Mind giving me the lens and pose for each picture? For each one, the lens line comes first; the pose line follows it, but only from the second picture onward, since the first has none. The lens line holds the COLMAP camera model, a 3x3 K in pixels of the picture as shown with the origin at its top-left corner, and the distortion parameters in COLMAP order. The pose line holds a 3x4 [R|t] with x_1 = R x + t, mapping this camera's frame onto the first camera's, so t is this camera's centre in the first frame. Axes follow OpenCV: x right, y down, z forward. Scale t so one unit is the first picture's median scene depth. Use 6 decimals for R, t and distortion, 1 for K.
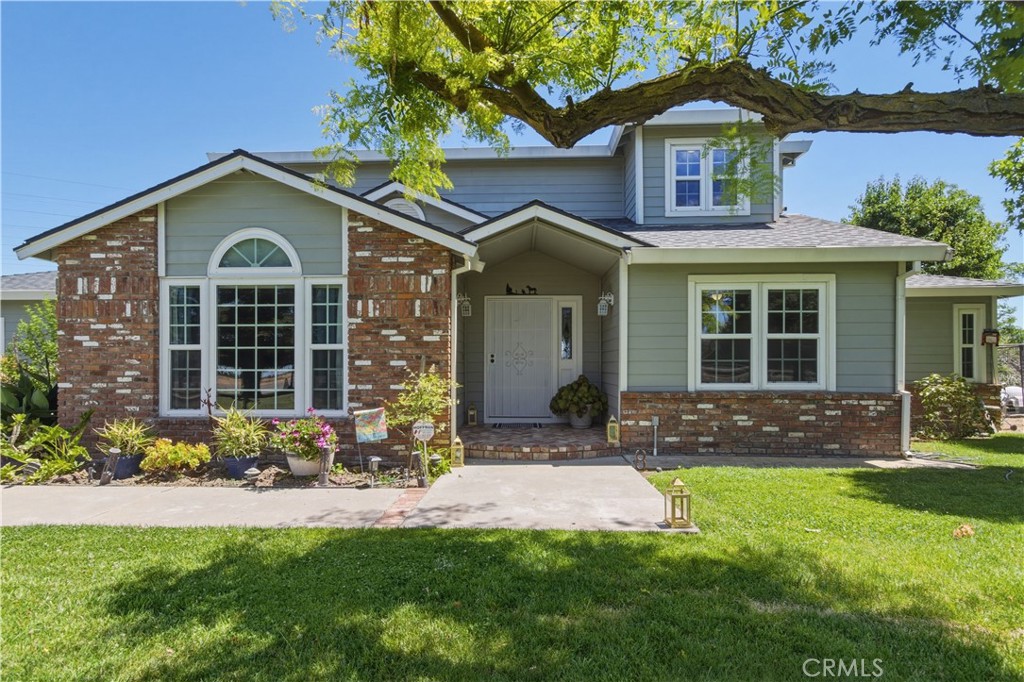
lens RADIAL K [[485.2, 0, 505.1], [0, 485.2, 368.4], [0, 0, 1]] dist [0.000200, 0.000605]
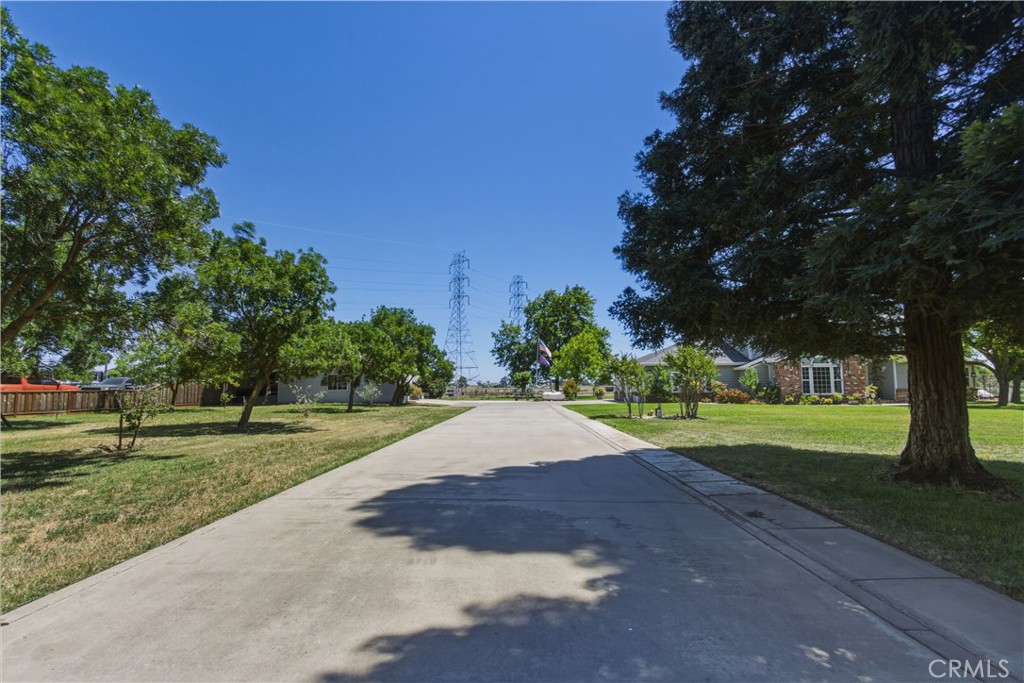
lens RADIAL K [[467.5, 0, 518.3], [0, 467.5, 341.5], [0, 0, 1]] dist [0.023207, 0.000628]
pose [[0.998912, -0.005900, 0.046254, -3.652239], [0.010224, 0.995538, -0.093811, -0.017032], [-0.045495, 0.094182, 0.994515, -3.445930]]
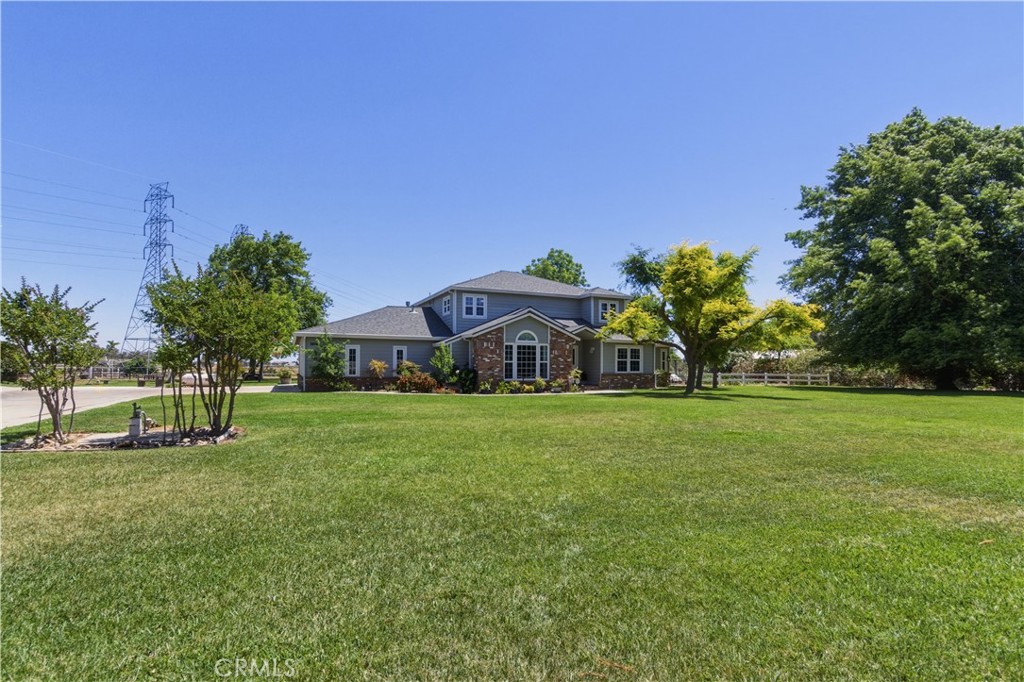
lens RADIAL K [[485.2, 0, 512.9], [0, 485.2, 347.7], [0, 0, 1]] dist [0.000200, 0.000605]
pose [[0.880533, 0.021718, 0.473487, -2.359173], [-0.004247, 0.999271, -0.037937, -0.010665], [-0.473966, 0.031394, 0.879983, -2.216528]]
